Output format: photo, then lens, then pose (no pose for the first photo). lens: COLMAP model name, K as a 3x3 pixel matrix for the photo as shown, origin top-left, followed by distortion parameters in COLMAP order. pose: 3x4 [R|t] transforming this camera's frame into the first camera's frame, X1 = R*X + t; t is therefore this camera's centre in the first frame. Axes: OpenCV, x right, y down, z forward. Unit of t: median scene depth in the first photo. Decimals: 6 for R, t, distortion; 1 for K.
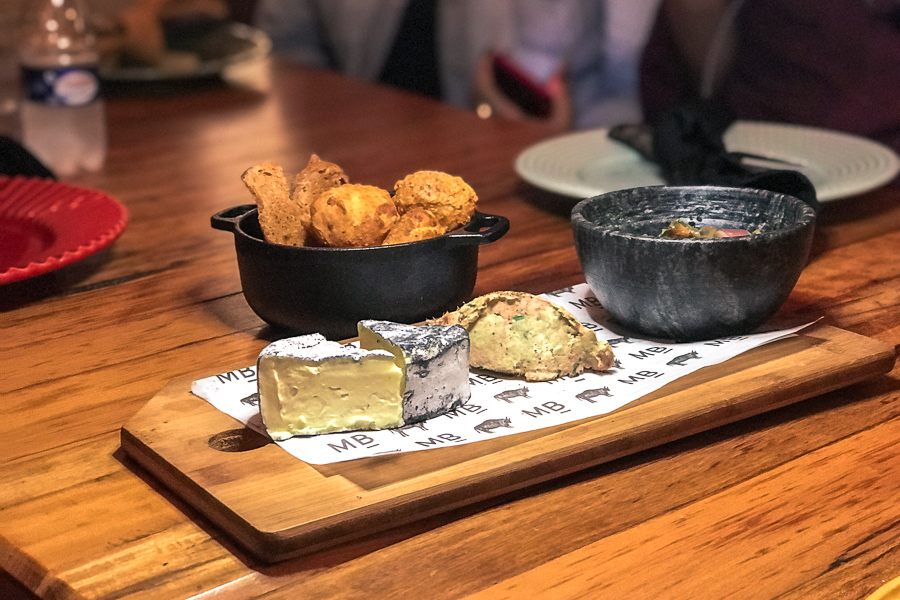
lens RADIAL K [[1444.4, 0, 449.4], [0, 1444.4, 300.1], [0, 0, 1]] dist [0.025681, 0.000000]
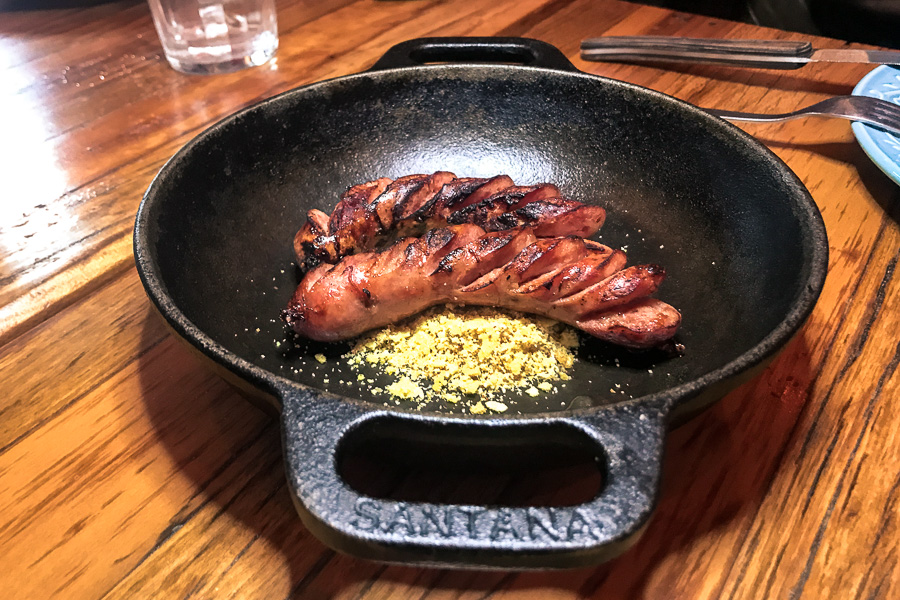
lens RADIAL K [[724.9, 0, 451.1], [0, 724.9, 300.6], [0, 0, 1]] dist [-0.000433, -0.000369]
pose [[0.960446, -0.203427, 0.190160, 0.279452], [0.122018, 0.921276, 0.369272, -0.039148], [-0.250310, -0.331463, 0.909658, 0.509662]]
